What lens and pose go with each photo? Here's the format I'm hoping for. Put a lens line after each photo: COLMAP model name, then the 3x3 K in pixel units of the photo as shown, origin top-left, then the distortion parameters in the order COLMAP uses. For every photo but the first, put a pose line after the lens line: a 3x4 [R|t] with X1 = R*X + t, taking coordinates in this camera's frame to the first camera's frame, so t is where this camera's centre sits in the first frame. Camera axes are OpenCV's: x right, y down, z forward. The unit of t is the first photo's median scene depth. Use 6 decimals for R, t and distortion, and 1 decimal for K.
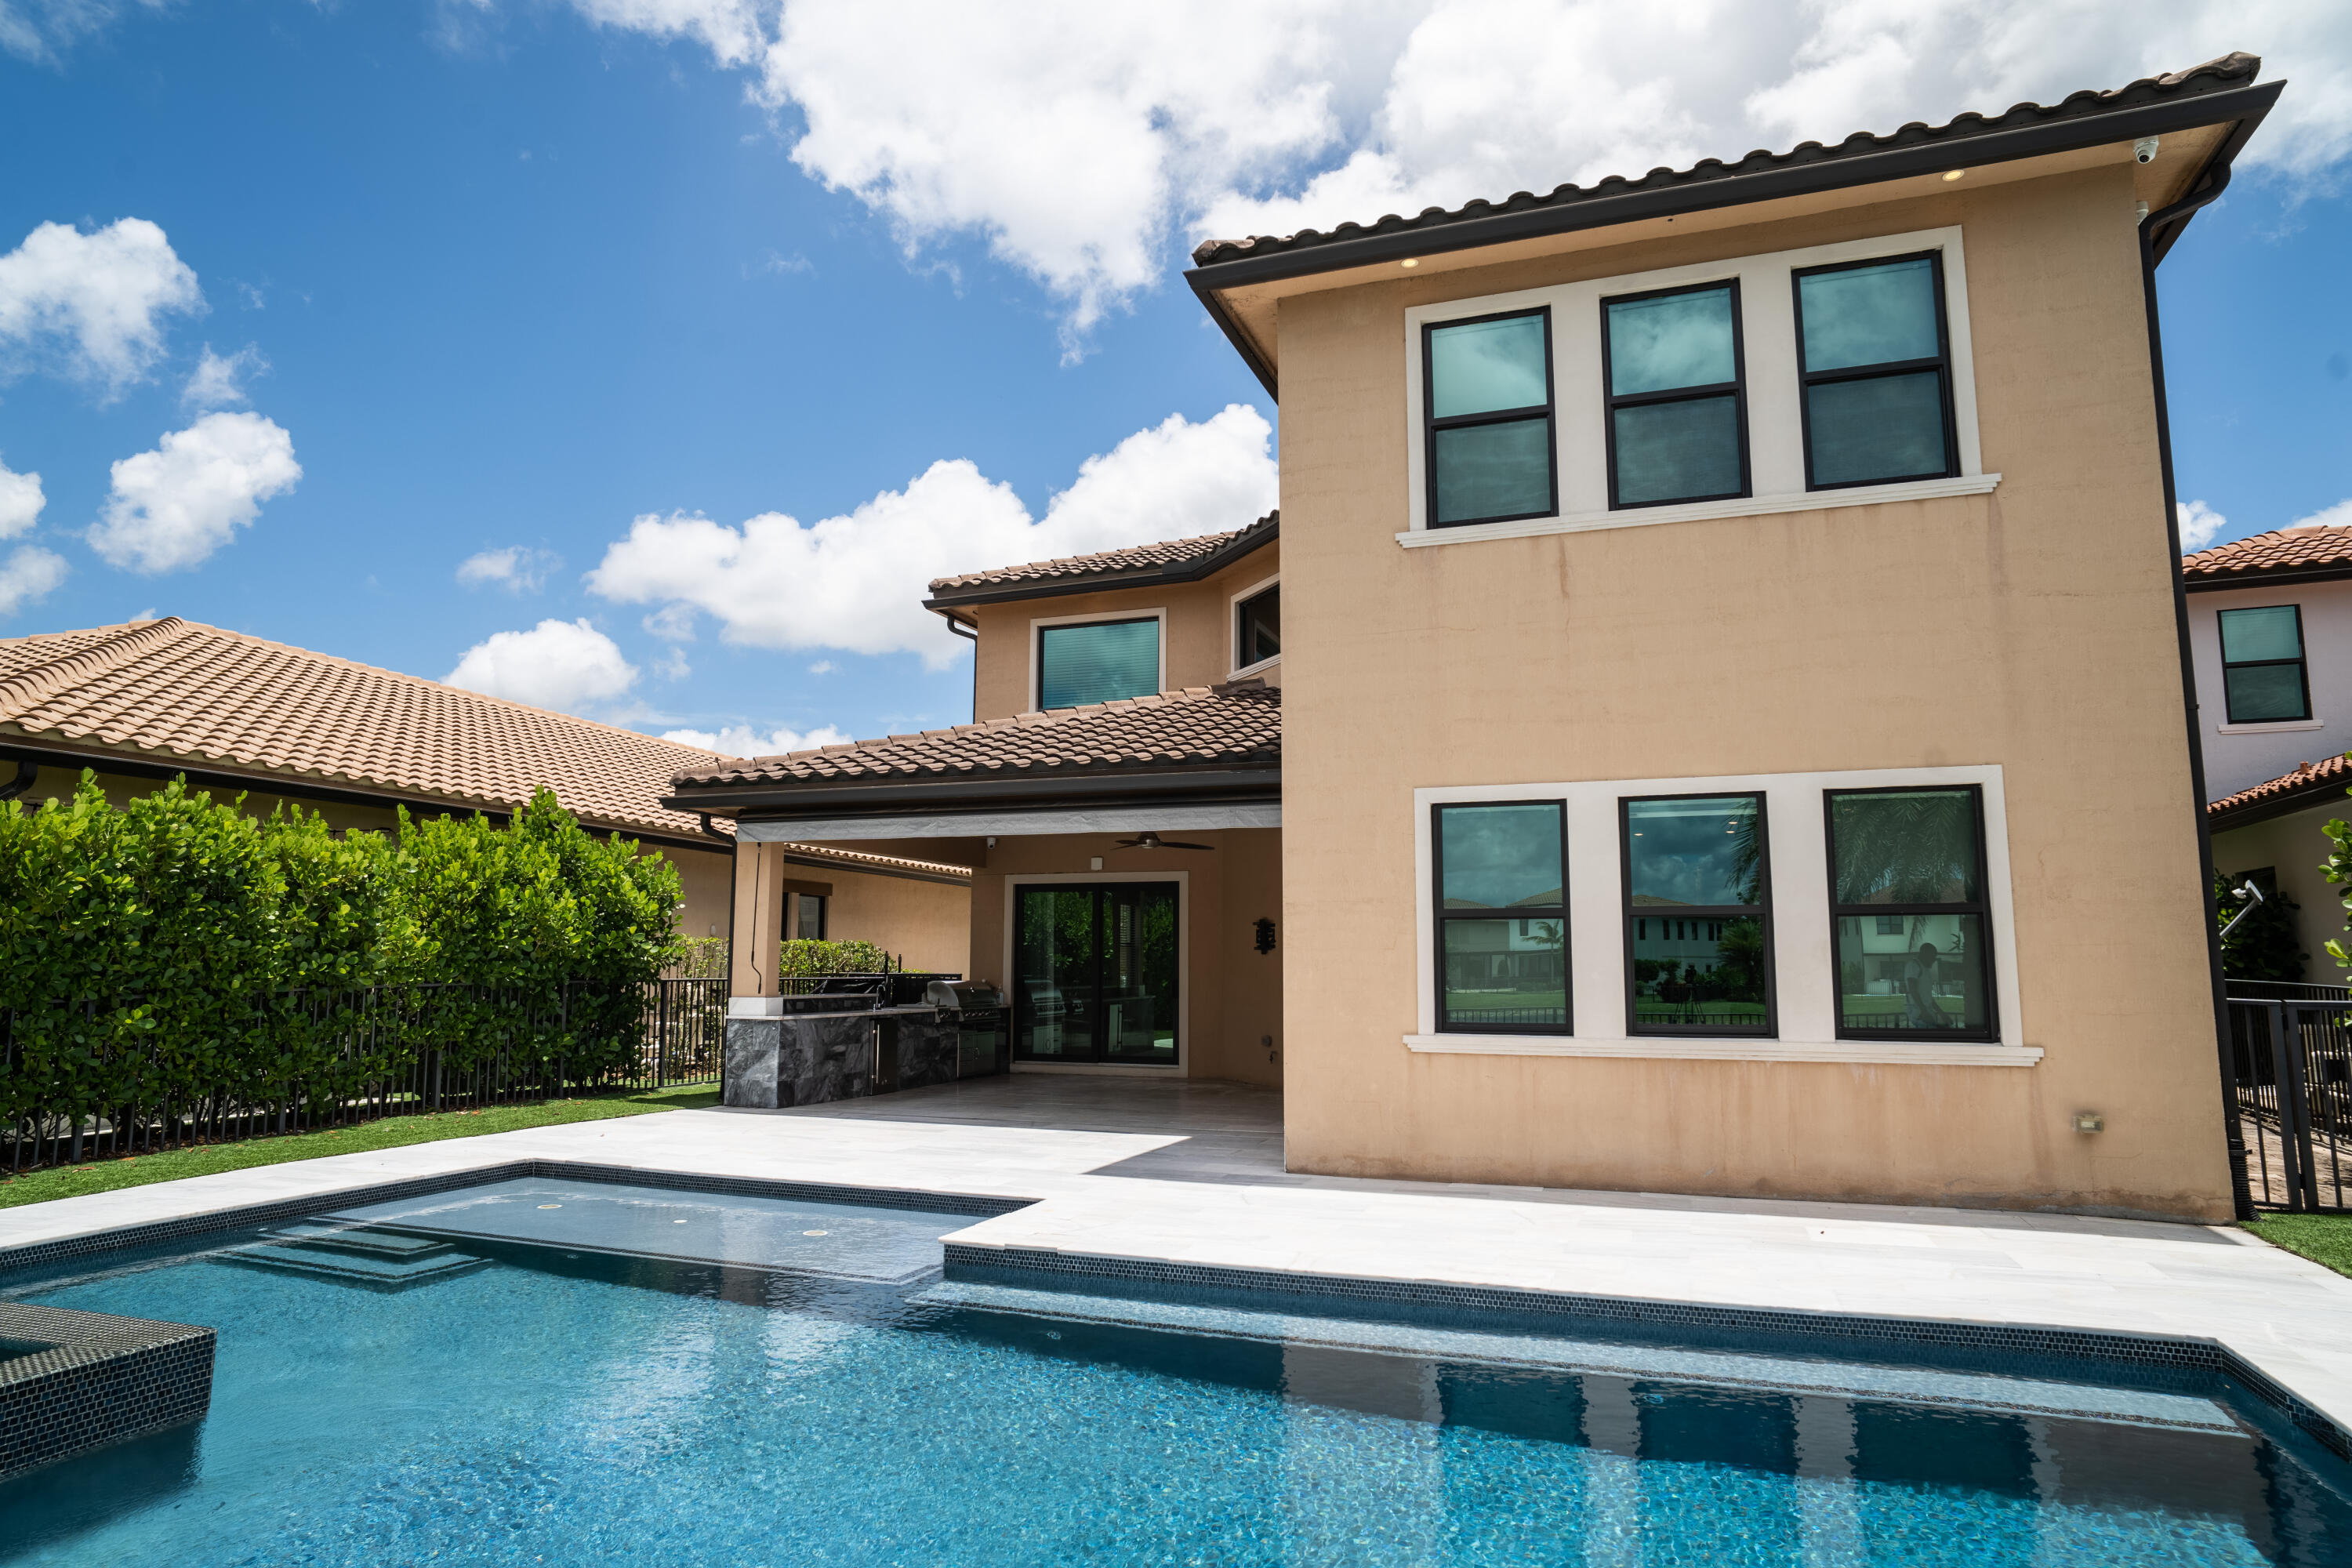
lens RADIAL K [[1395.6, 0, 1173.0], [0, 1395.6, 781.2], [0, 0, 1]] dist [-0.004164, -0.000997]
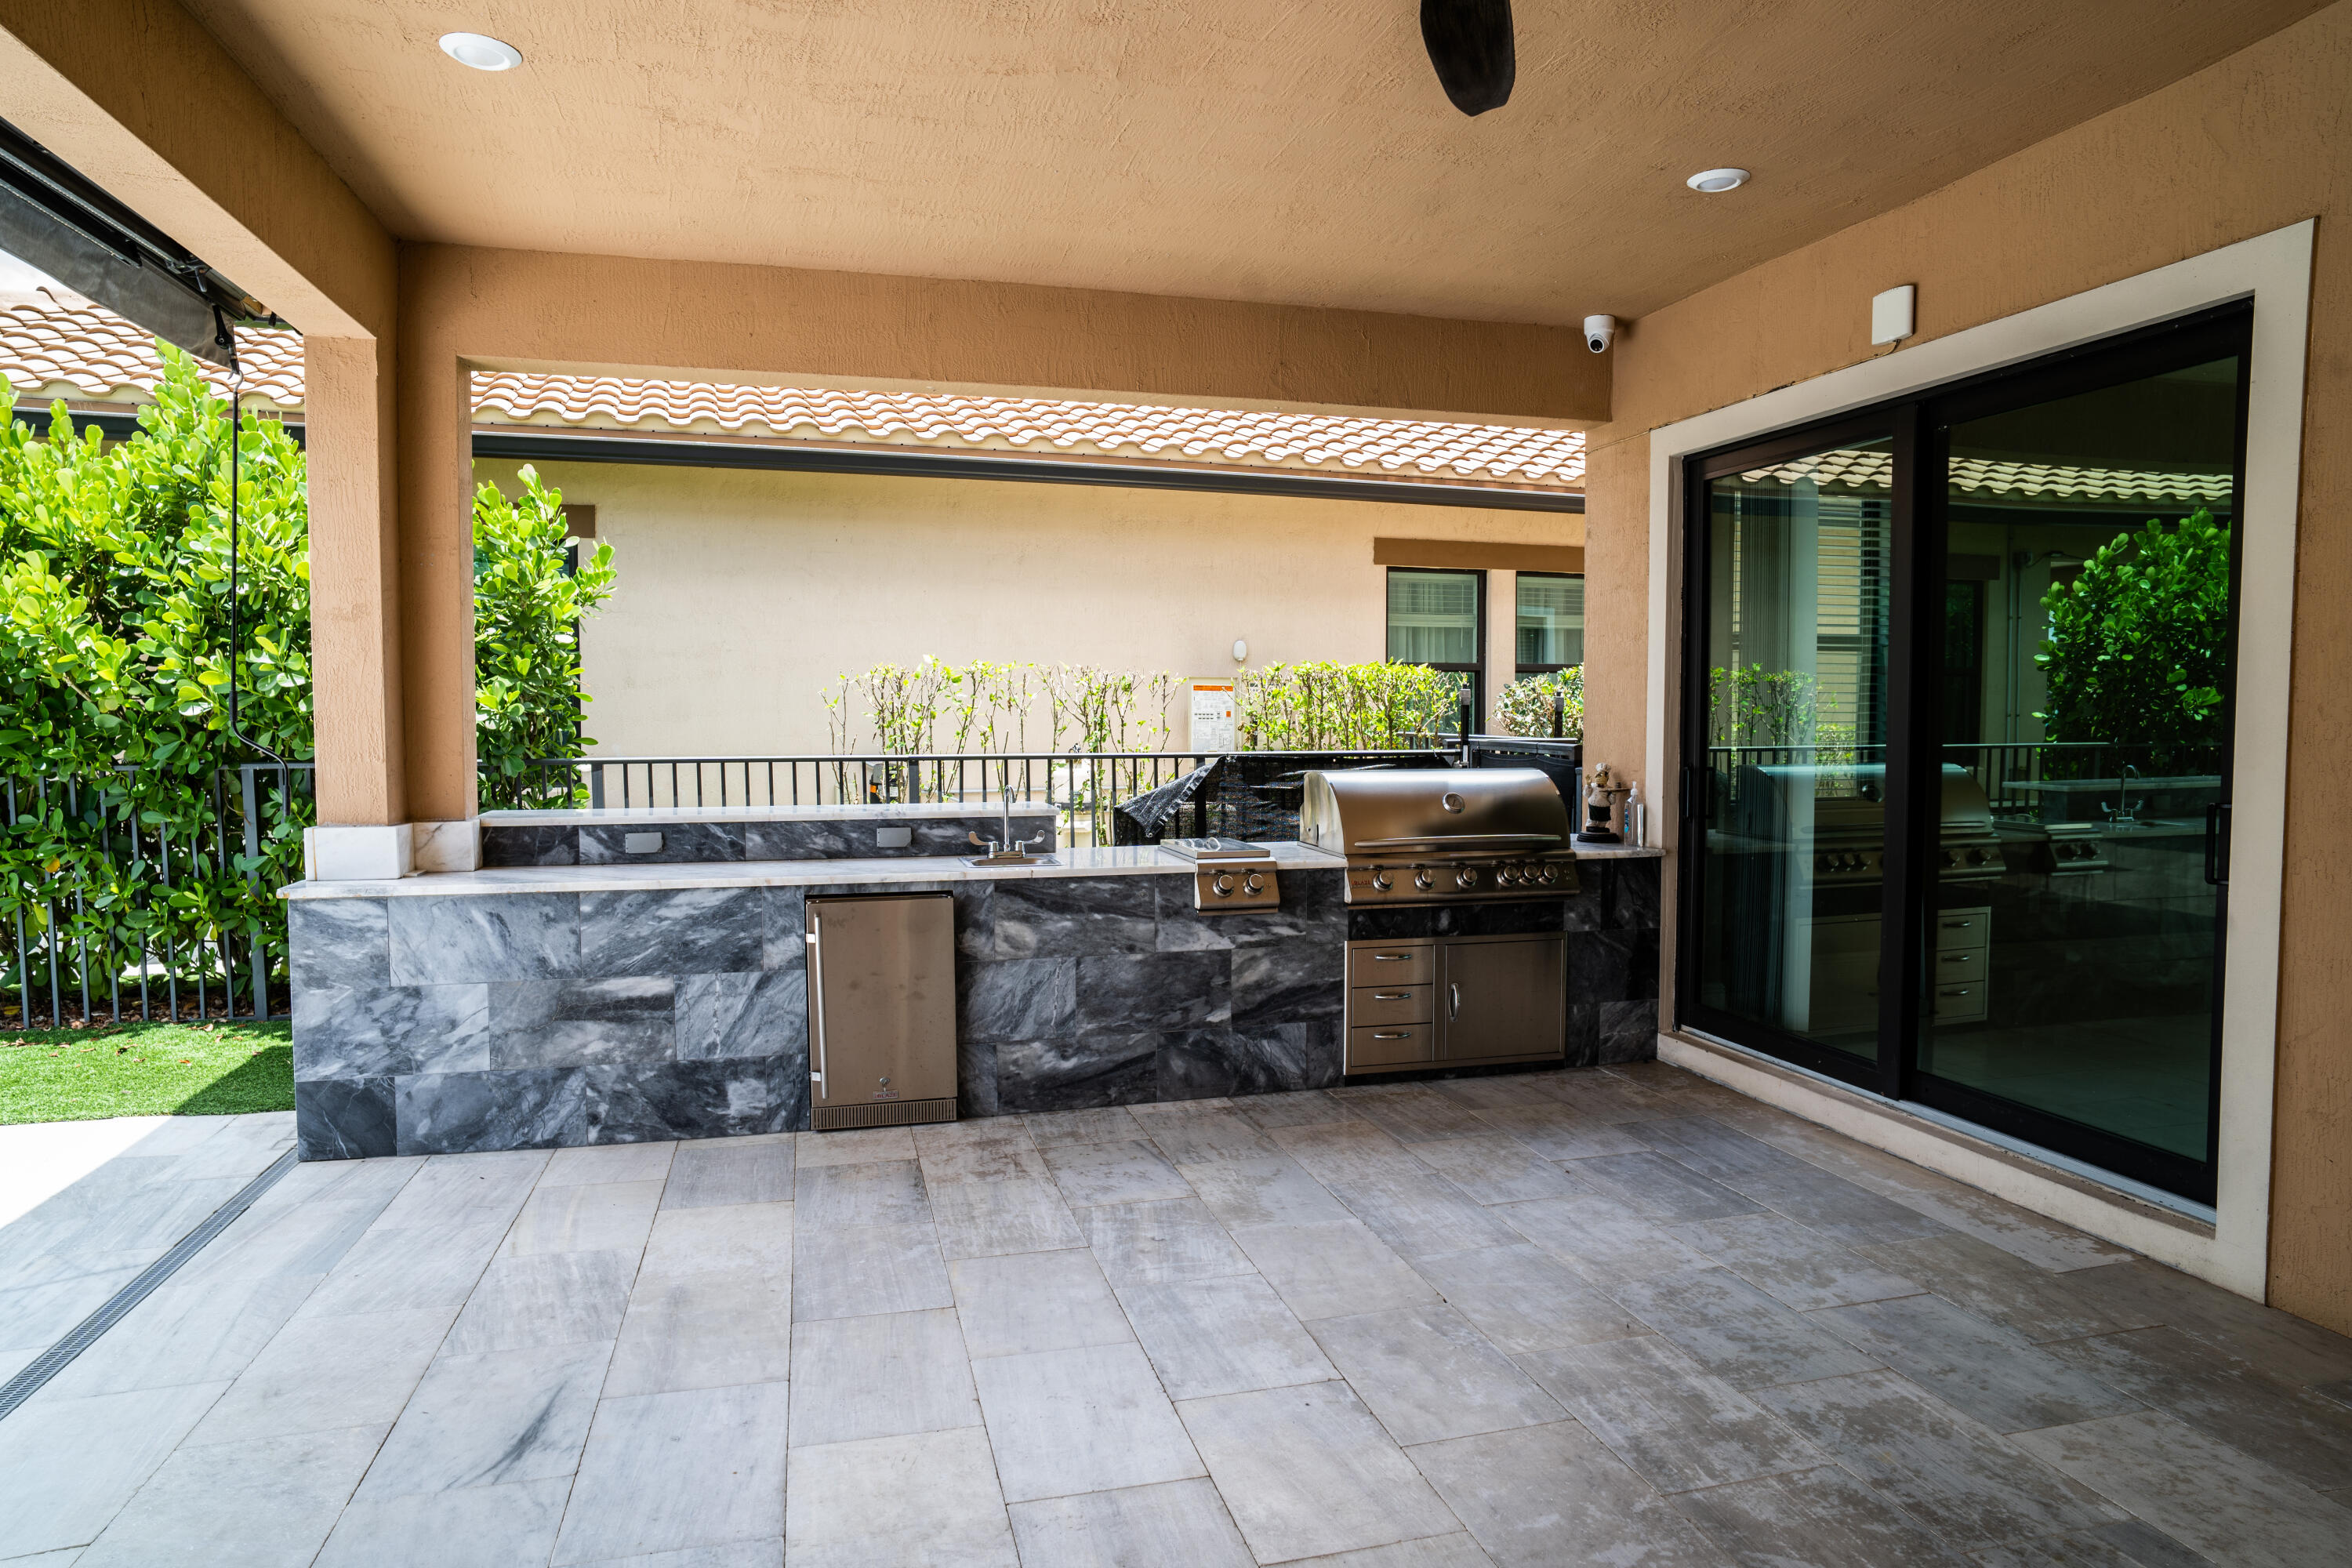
lens RADIAL K [[1395.6, 0, 1177.1], [0, 1395.6, 783.9], [0, 0, 1]] dist [-0.004164, -0.000997]
pose [[0.569591, 0.040485, -0.820930, 0.094220], [0.111123, 0.985823, 0.125718, 0.115912], [0.814382, -0.162831, 0.557017, 0.909274]]
